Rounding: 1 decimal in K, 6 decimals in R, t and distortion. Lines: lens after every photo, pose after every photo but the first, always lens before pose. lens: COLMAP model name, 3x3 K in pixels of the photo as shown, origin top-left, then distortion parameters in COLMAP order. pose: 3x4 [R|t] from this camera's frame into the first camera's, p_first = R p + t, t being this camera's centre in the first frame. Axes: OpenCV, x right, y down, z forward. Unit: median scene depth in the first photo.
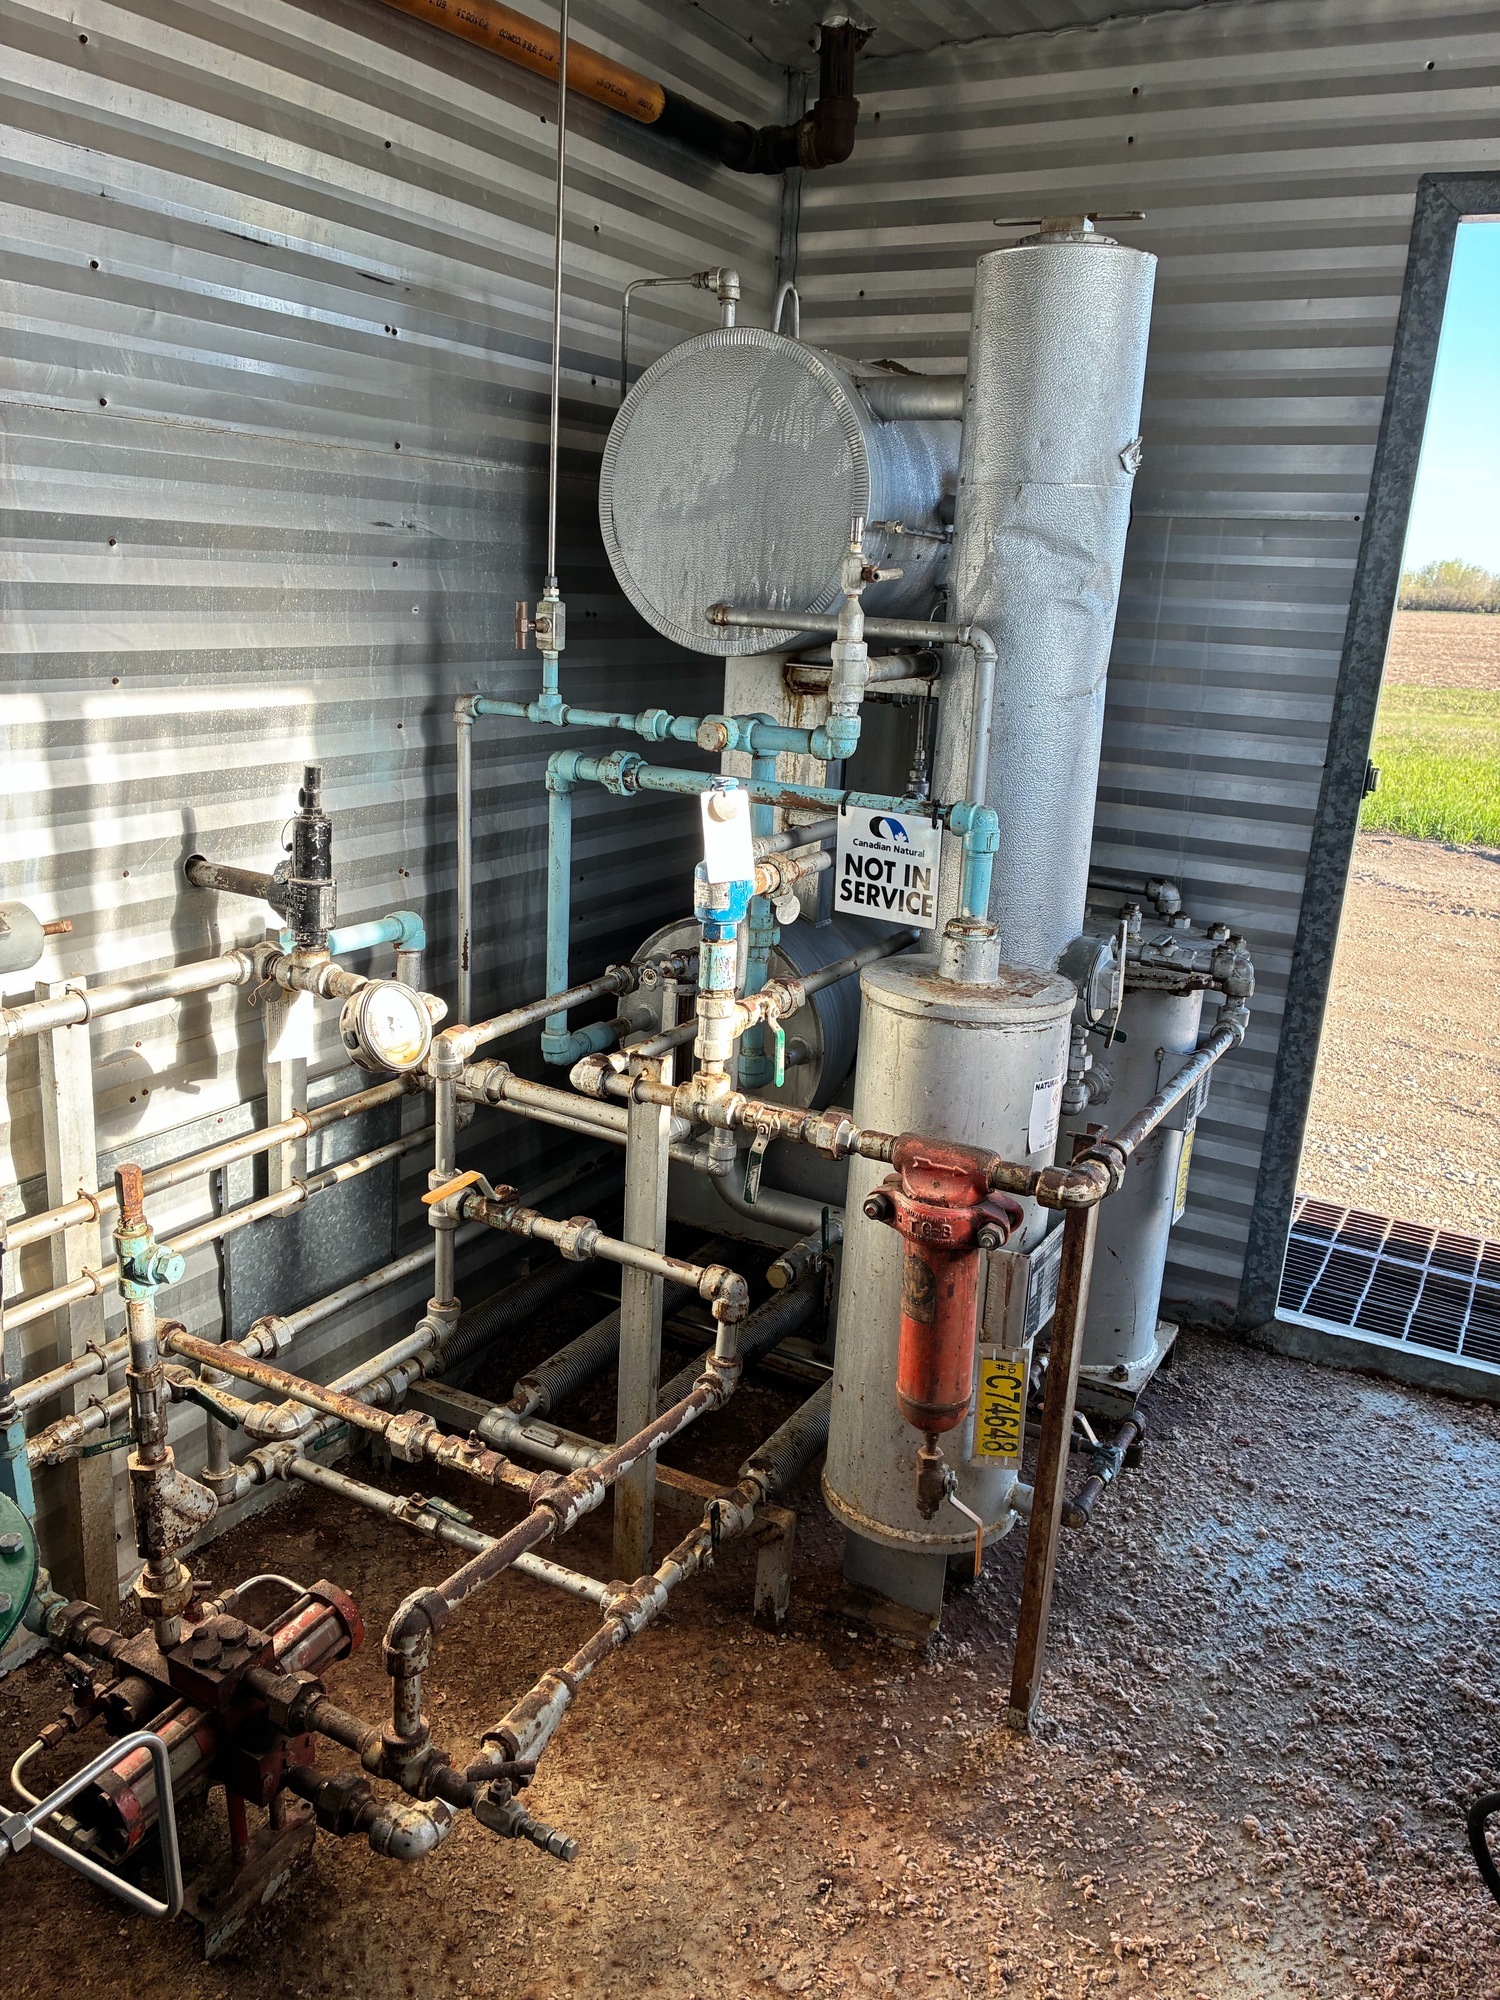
lens RADIAL K [[1577.2, 0, 714.0], [0, 1577.2, 991.9], [0, 0, 1]] dist [0.079568, -0.101091]
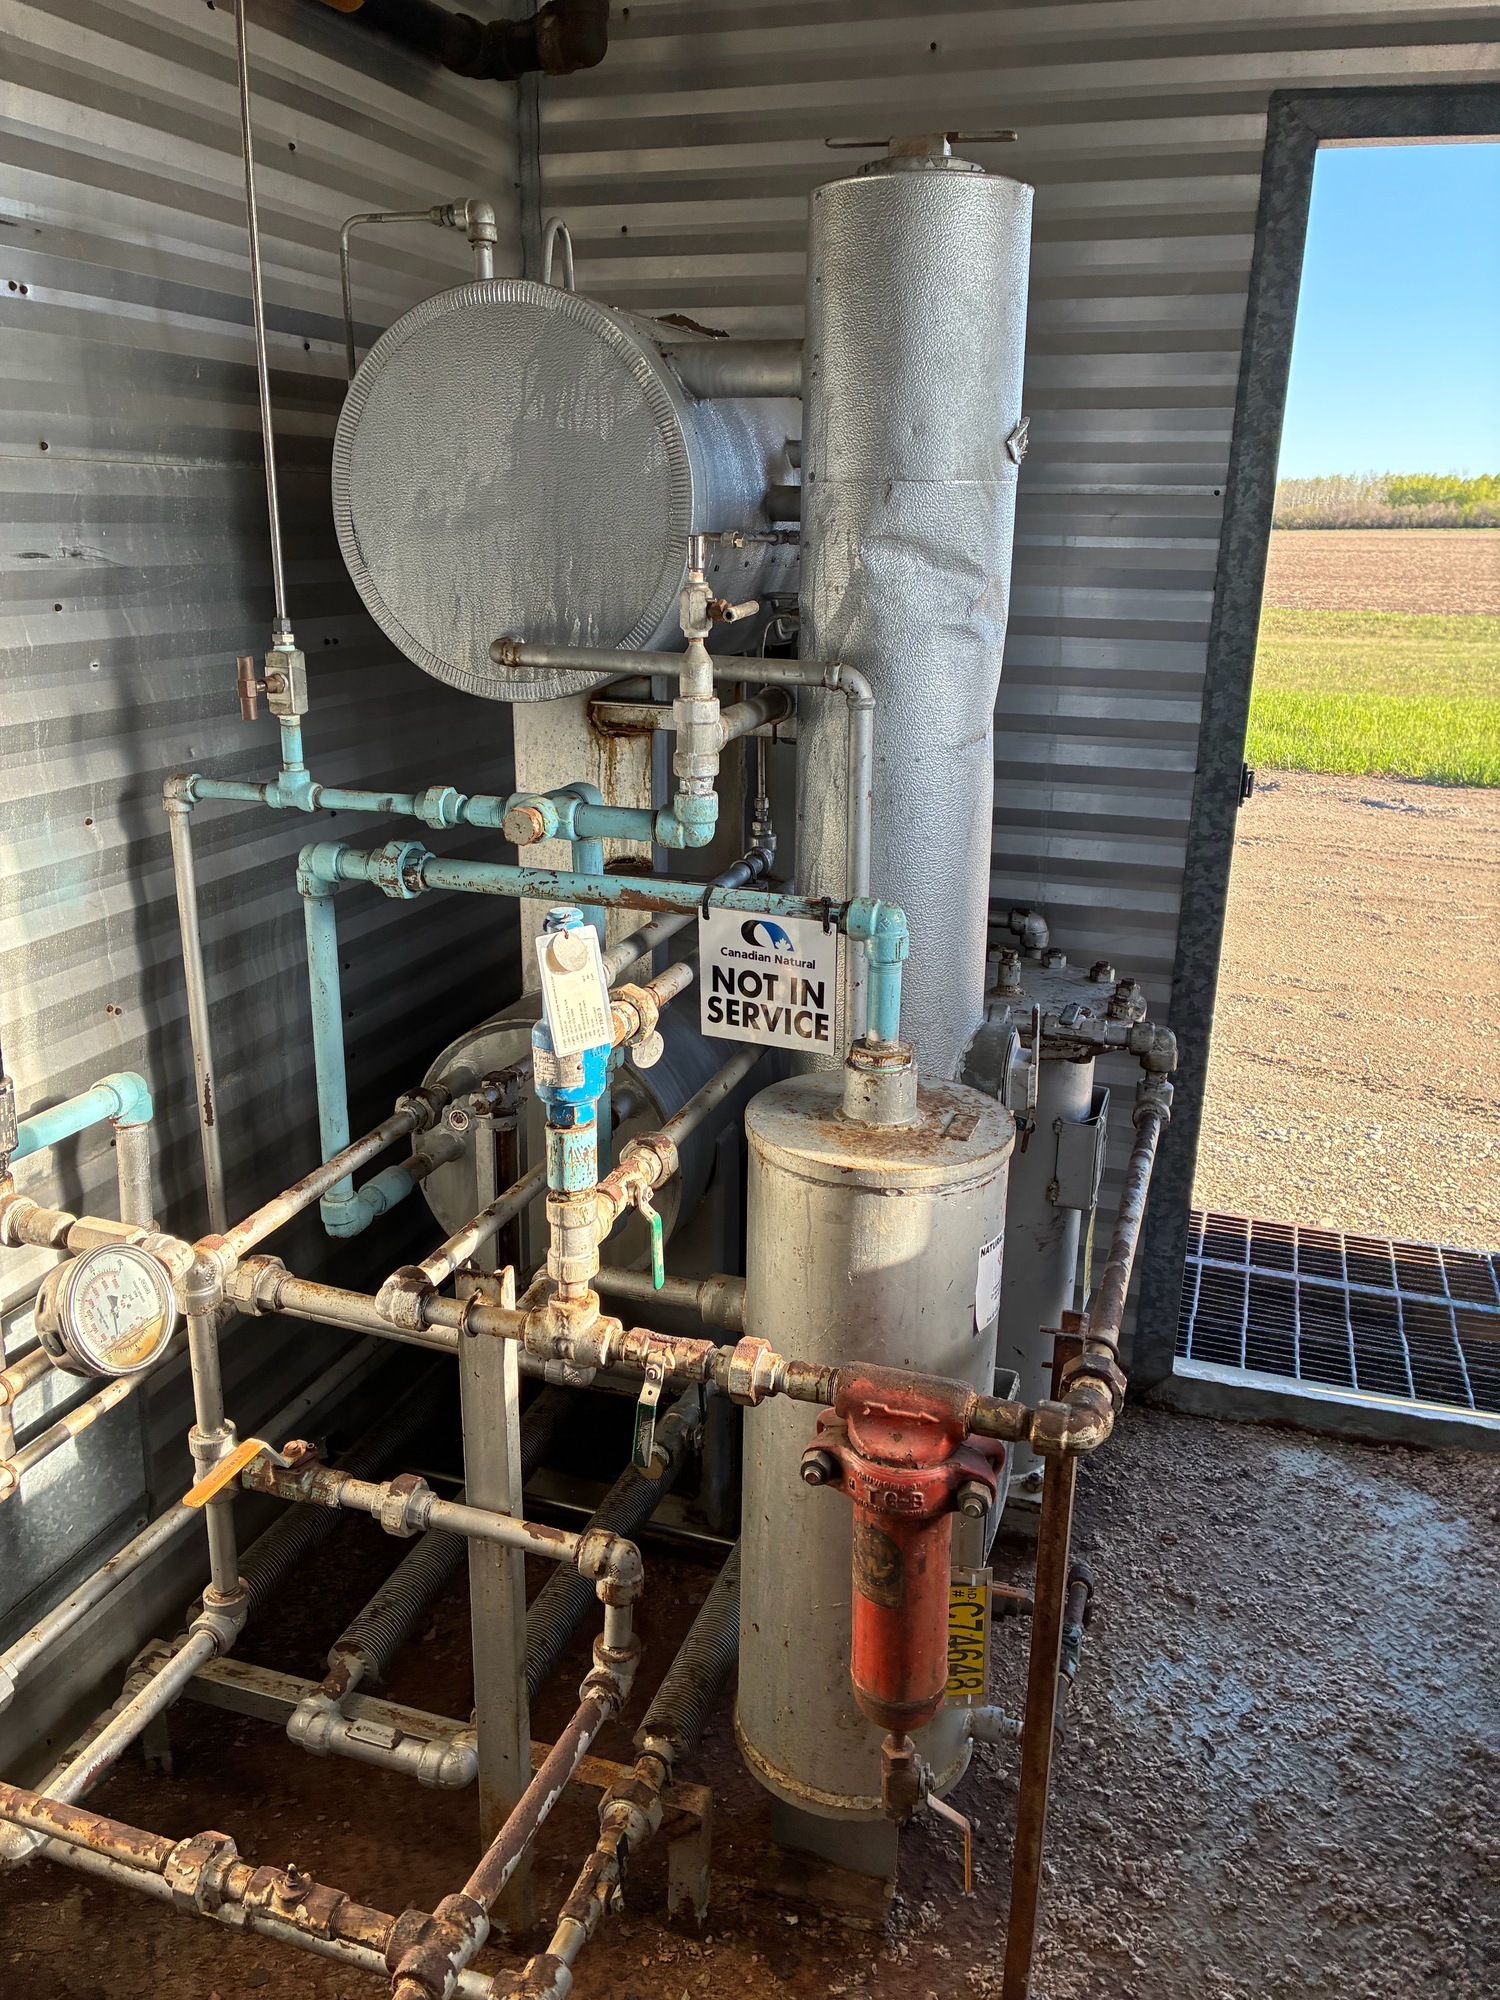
lens RADIAL K [[1548.6, 0, 751.8], [0, 1548.6, 978.7], [0, 0, 1]] dist [0.059894, -0.071552]
pose [[0.979413, -0.089632, 0.180877, -0.032918], [0.082288, 0.995465, 0.047724, -0.107361], [-0.184334, -0.031857, 0.982347, 0.227074]]
